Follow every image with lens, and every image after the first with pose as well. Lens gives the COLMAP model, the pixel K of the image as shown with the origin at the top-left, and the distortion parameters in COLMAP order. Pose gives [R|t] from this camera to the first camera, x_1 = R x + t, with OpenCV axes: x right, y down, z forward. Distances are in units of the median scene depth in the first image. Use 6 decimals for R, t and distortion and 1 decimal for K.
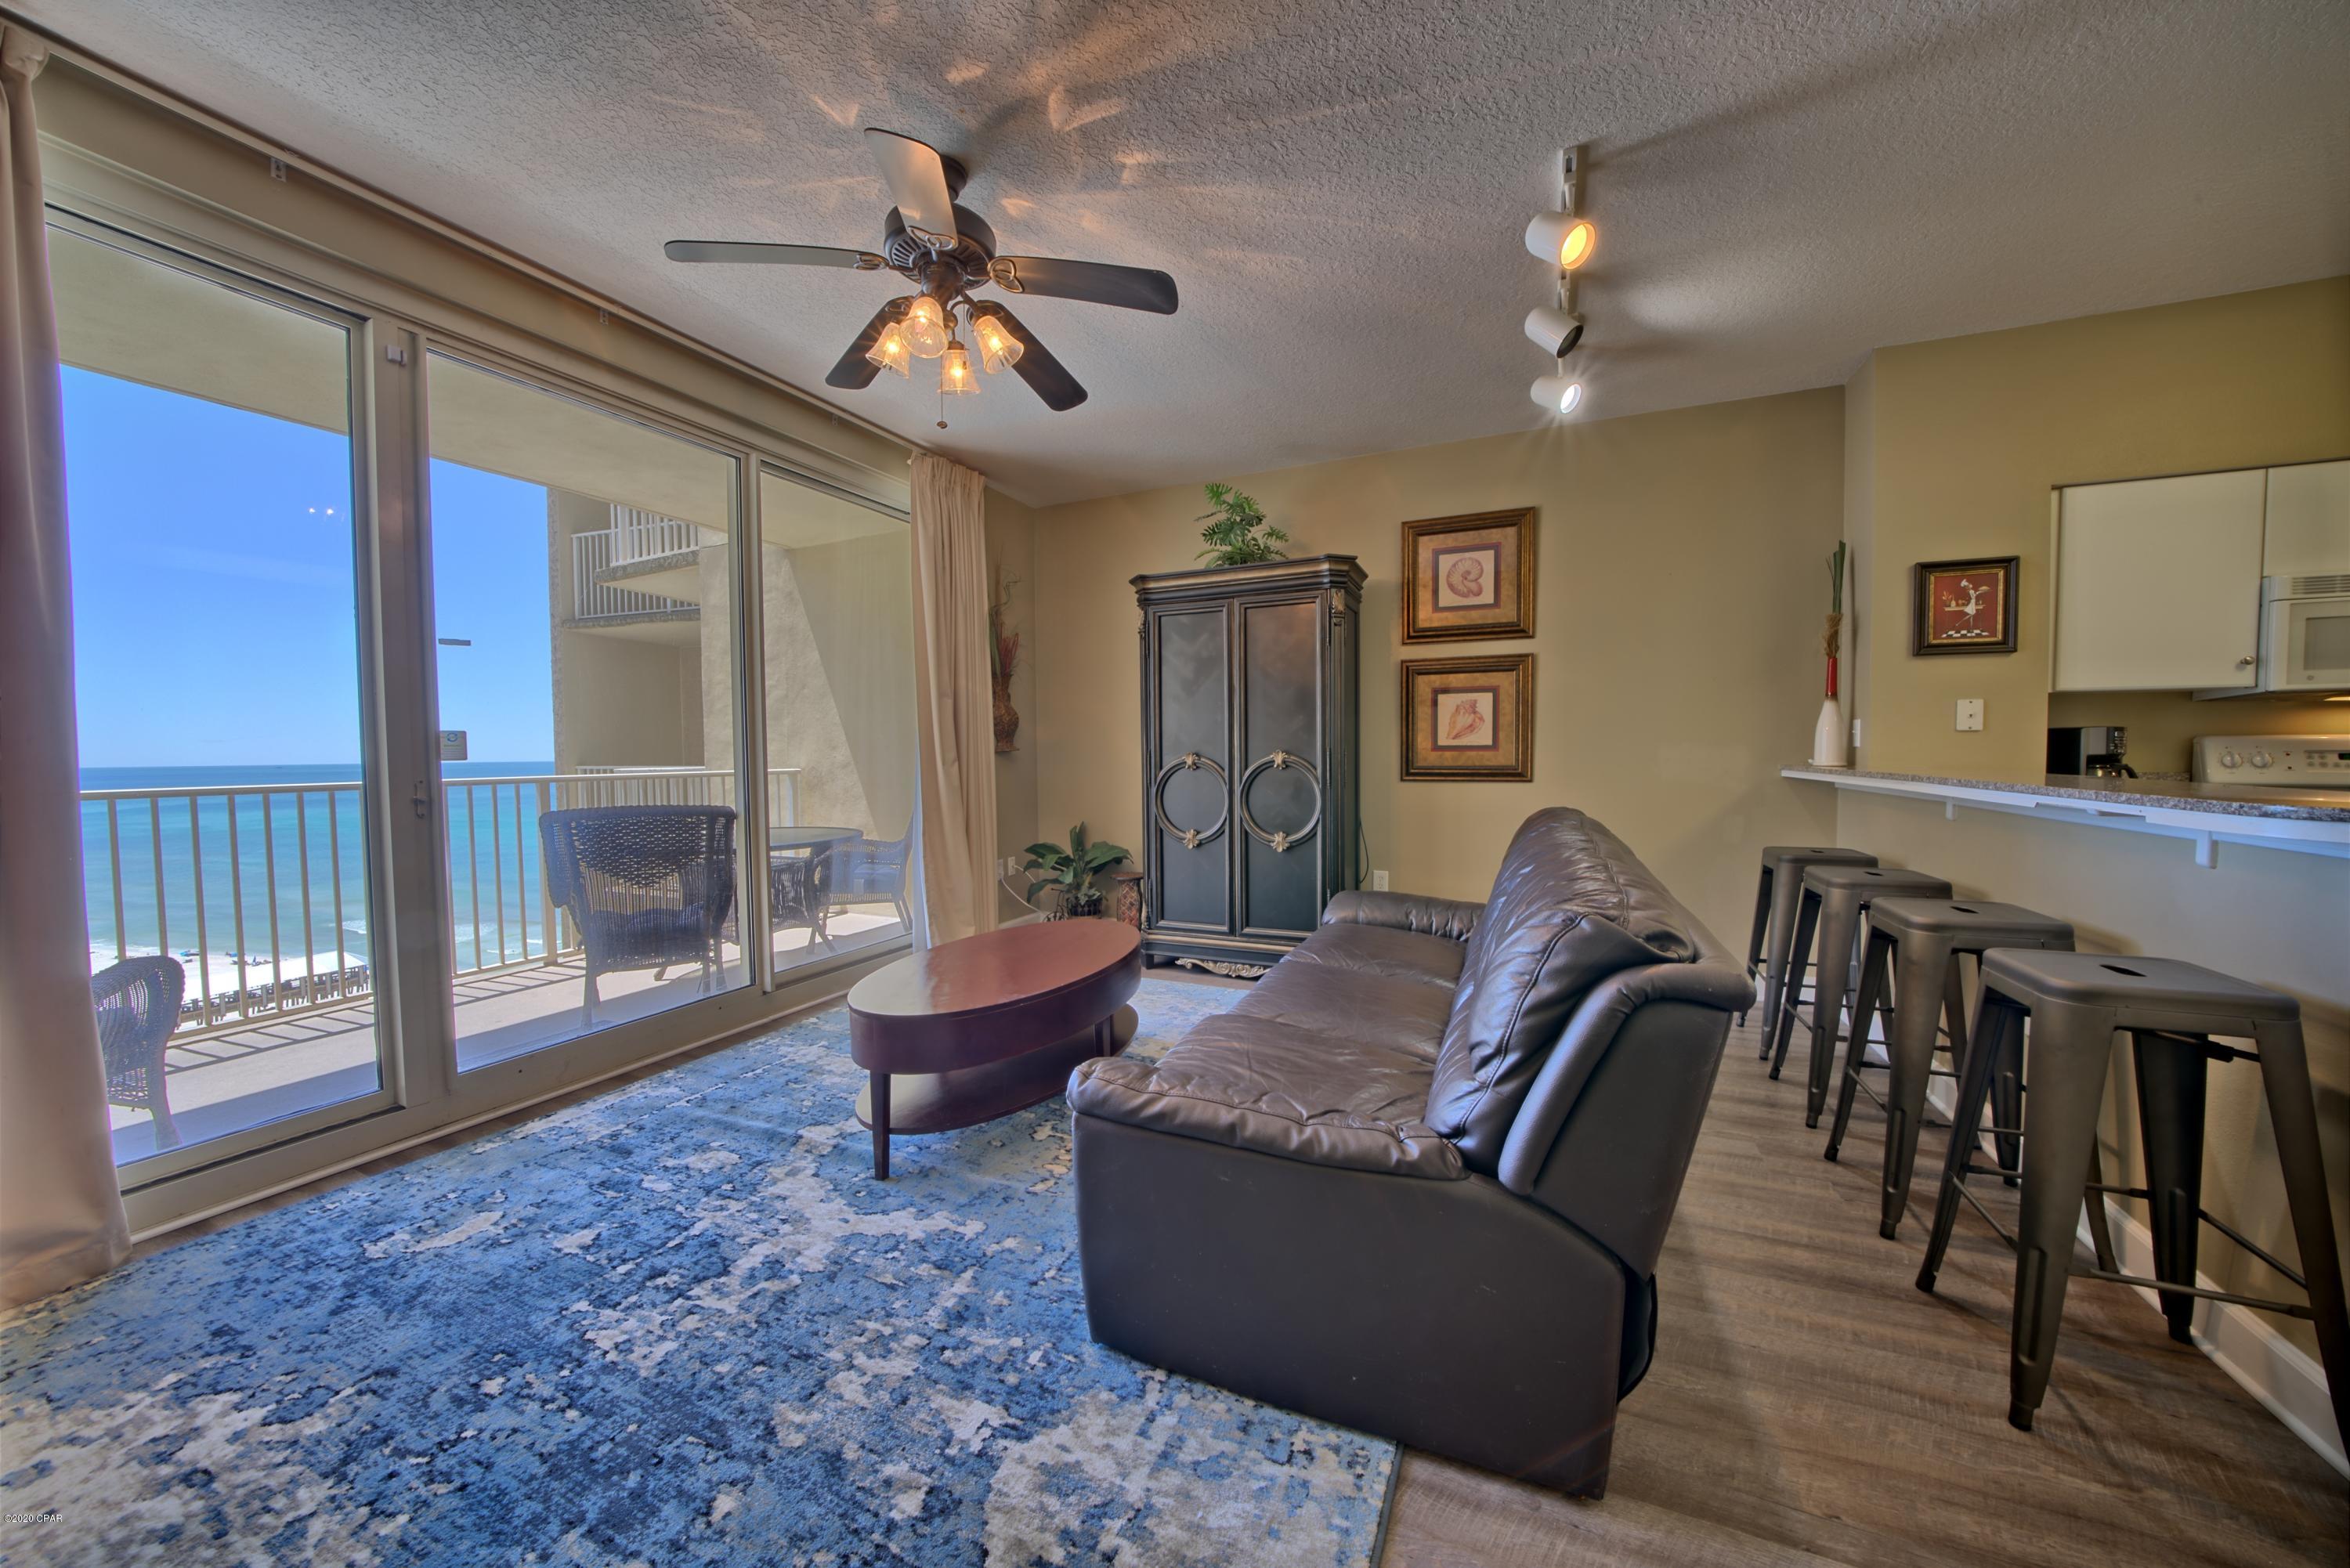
lens RADIAL K [[811.8, 0, 1167.8], [0, 811.8, 783.0], [0, 0, 1]] dist [-0.026792, 0.003396]
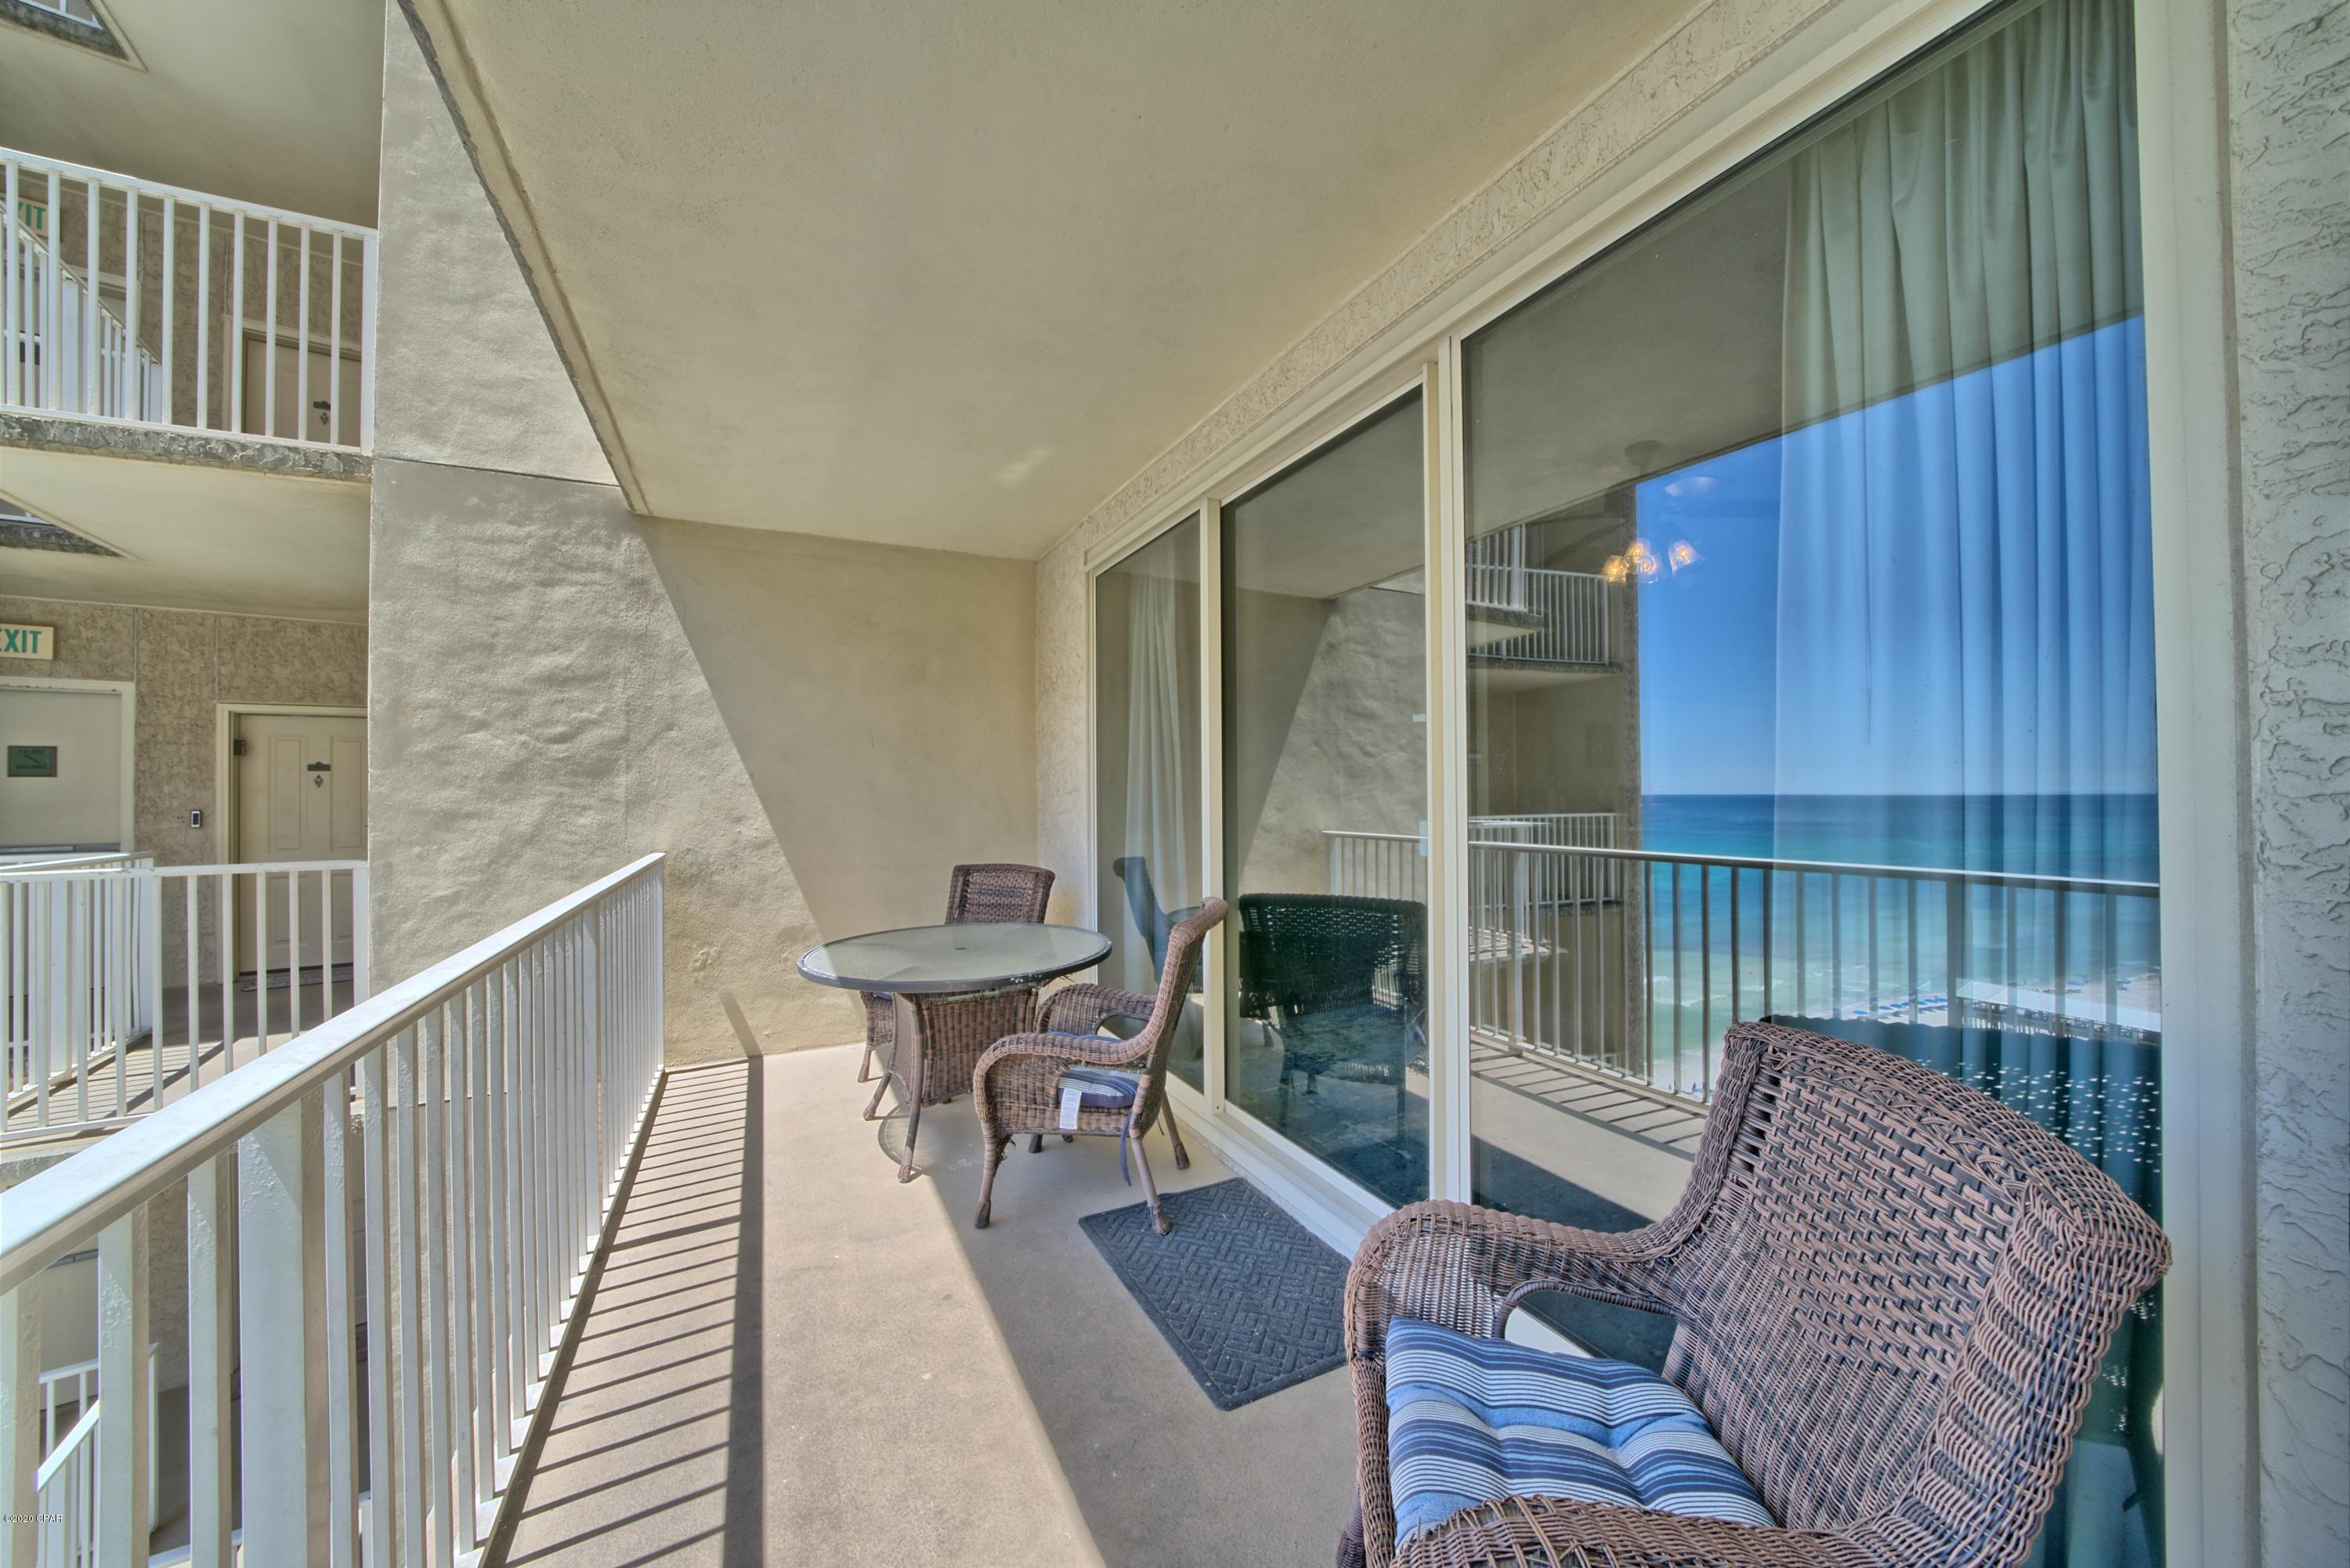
lens RADIAL K [[811.8, 0, 1167.8], [0, 811.8, 783.0], [0, 0, 1]] dist [-0.026792, 0.003396]
pose [[0.622316, 0.012429, 0.782667, -1.457844], [0.033561, 0.998531, -0.042542, -0.065902], [-0.782046, 0.052742, 0.620985, 0.572537]]
